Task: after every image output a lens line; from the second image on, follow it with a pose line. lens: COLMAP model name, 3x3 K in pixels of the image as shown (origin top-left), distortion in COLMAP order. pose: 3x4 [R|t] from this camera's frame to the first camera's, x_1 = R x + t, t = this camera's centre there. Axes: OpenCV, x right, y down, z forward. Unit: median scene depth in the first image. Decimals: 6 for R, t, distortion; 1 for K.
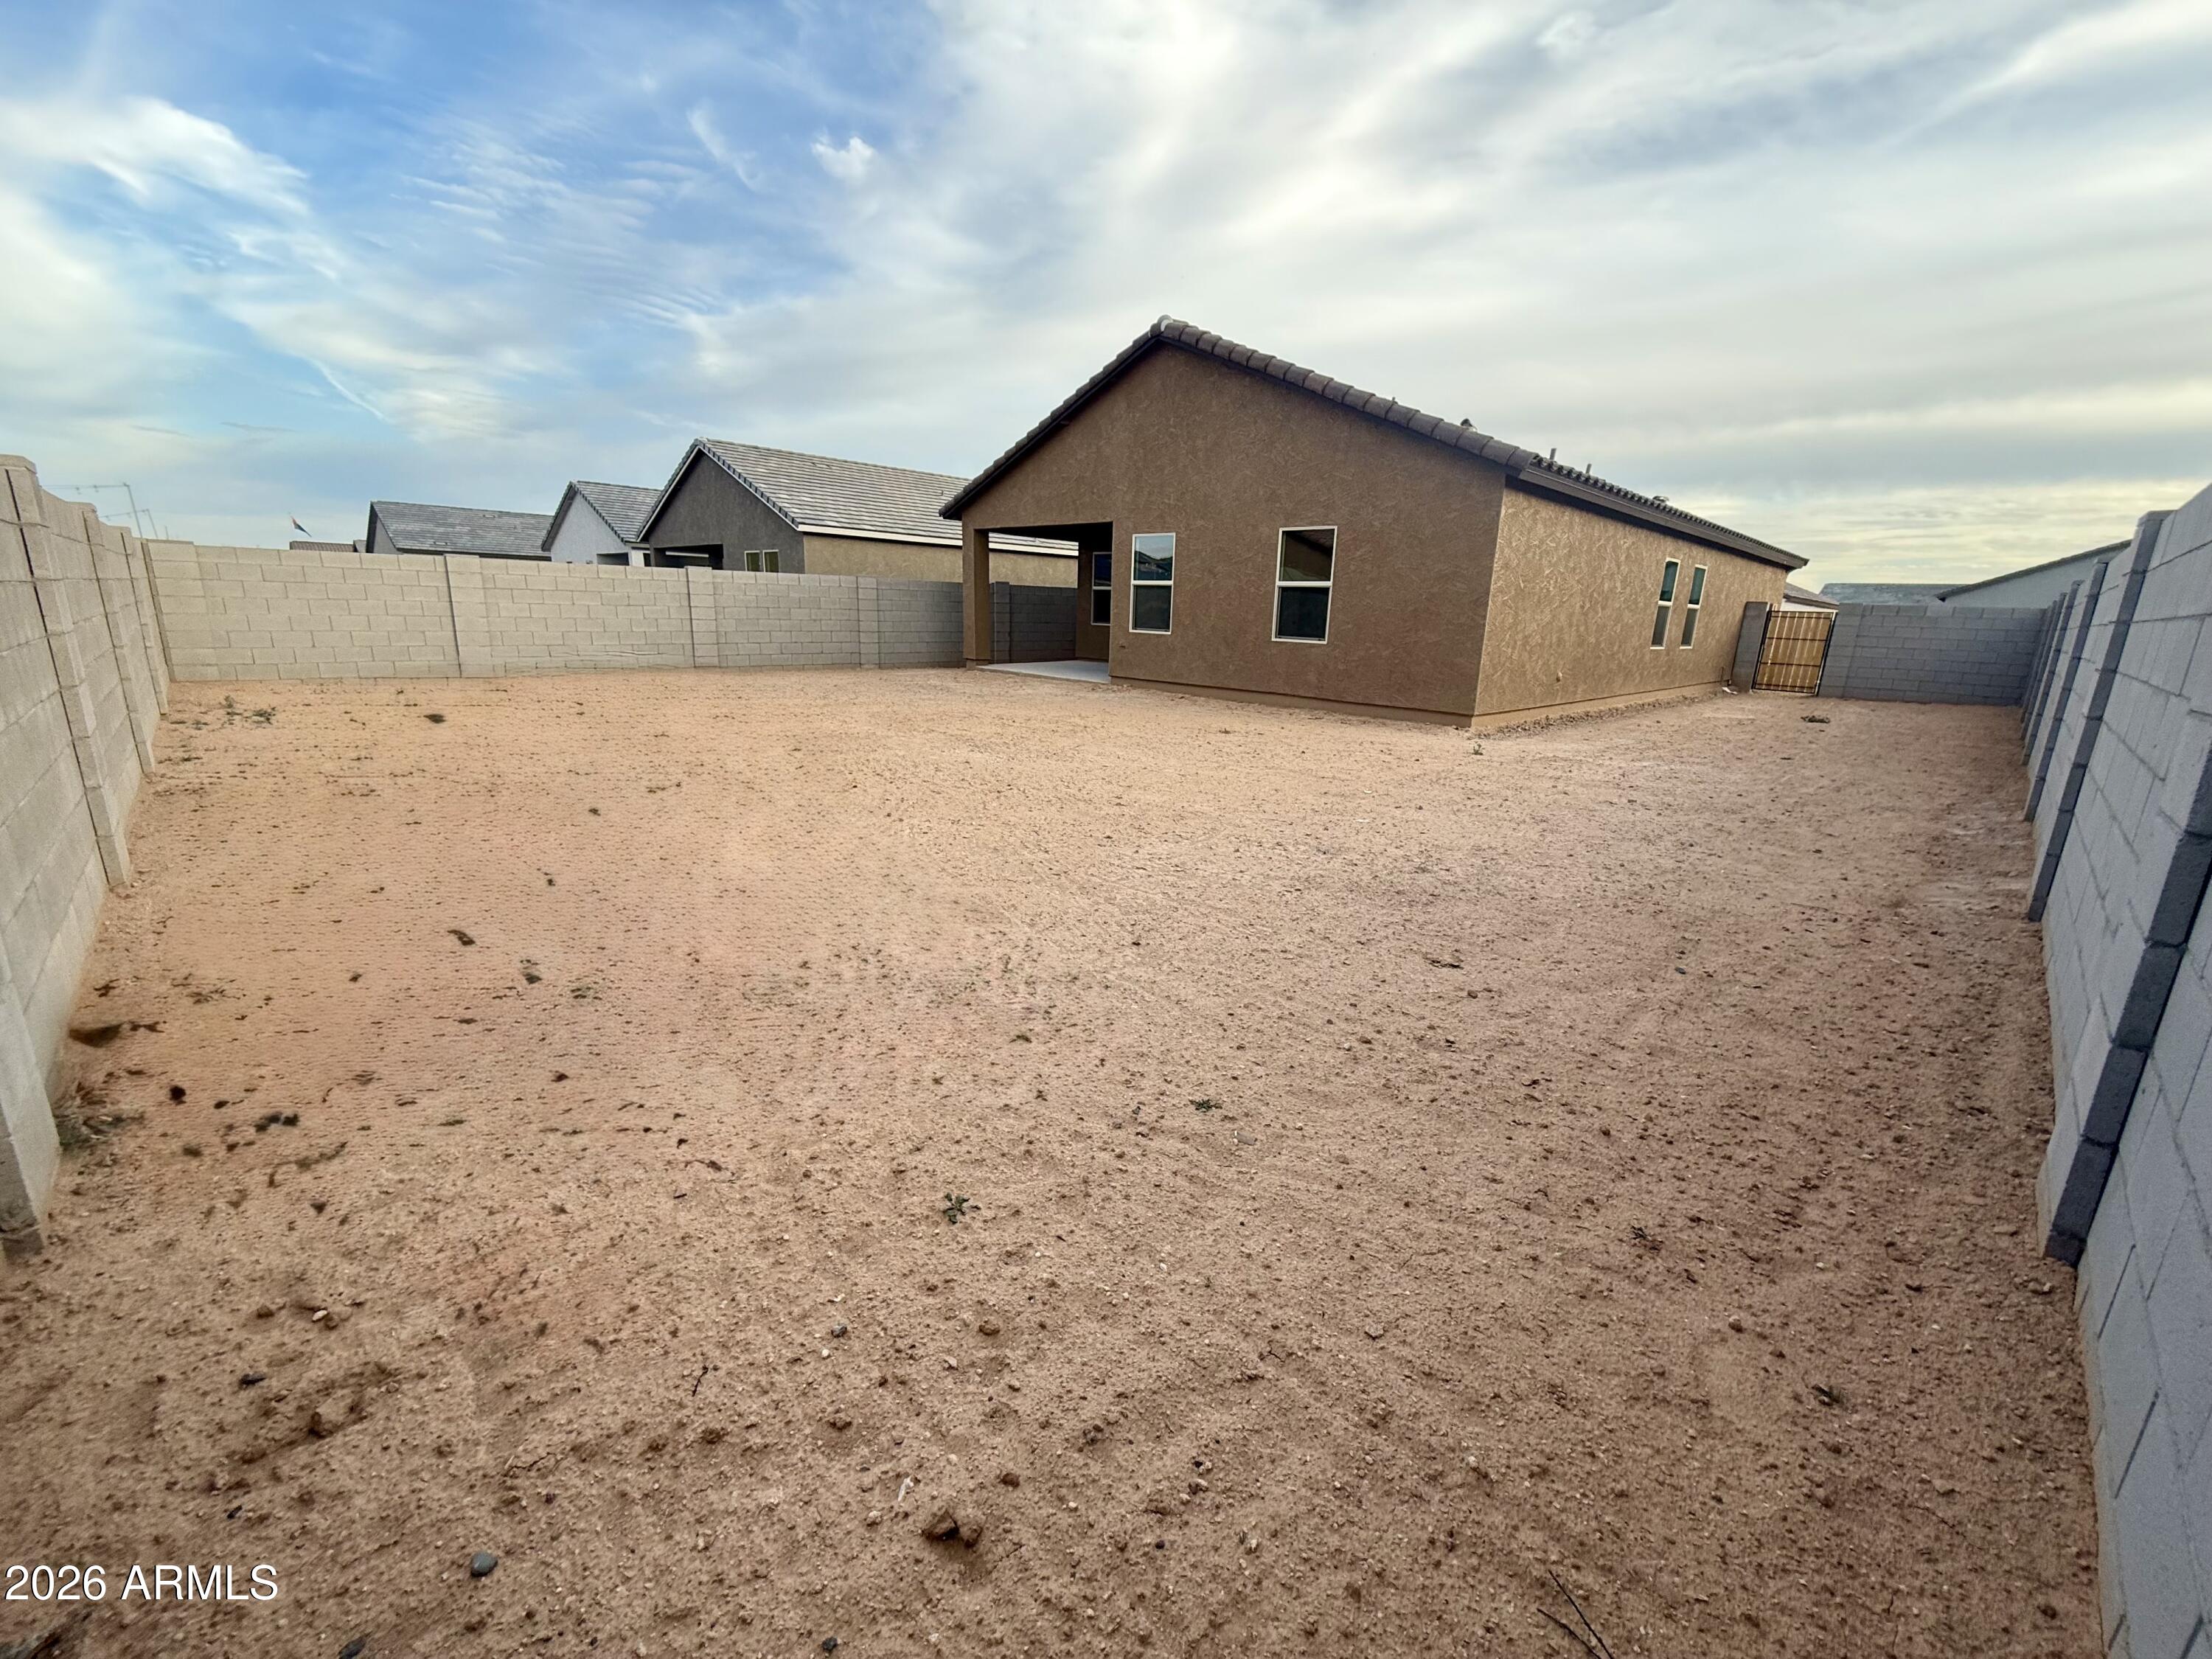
lens RADIAL K [[882.1, 0, 1106.0], [0, 882.1, 829.5], [0, 0, 1]] dist [-0.000304, -0.000074]
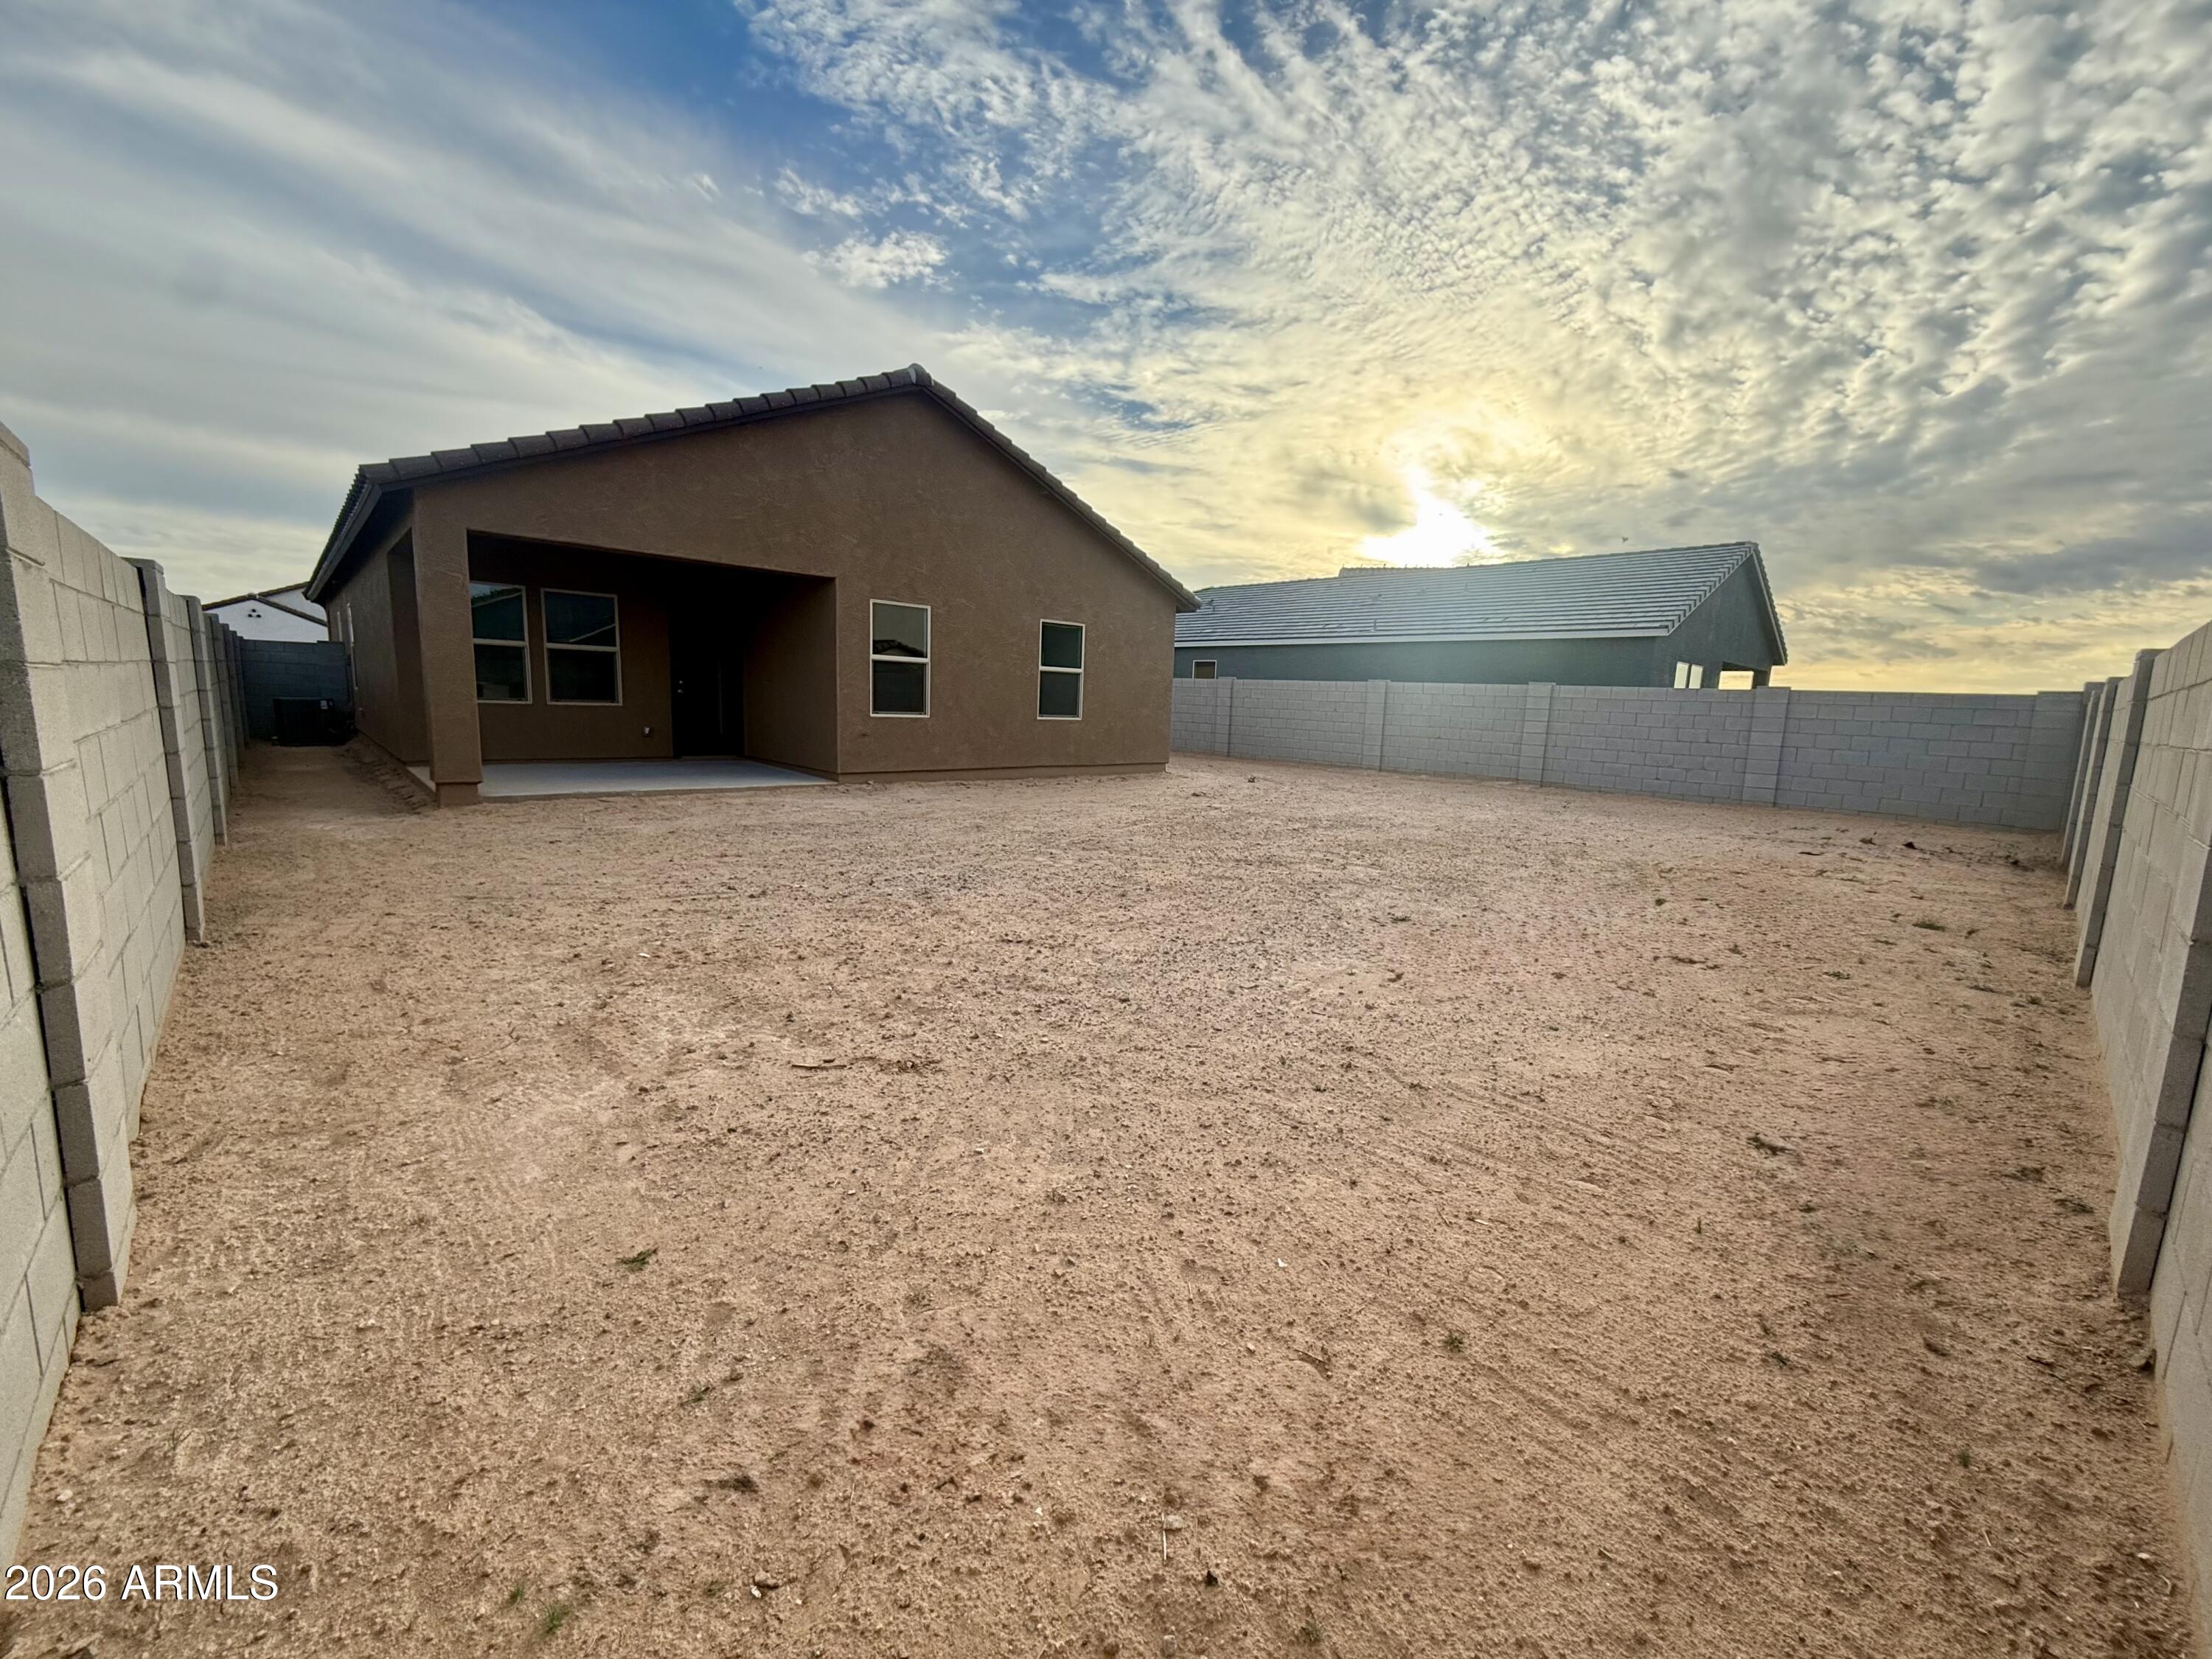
lens RADIAL K [[882.1, 0, 1106.0], [0, 882.1, 829.5], [0, 0, 1]] dist [-0.000304, -0.000074]
pose [[0.027147, -0.178142, 0.983630, -0.927860], [0.205670, 0.963936, 0.168899, -0.254878], [-0.978245, 0.197718, 0.062807, 0.894075]]
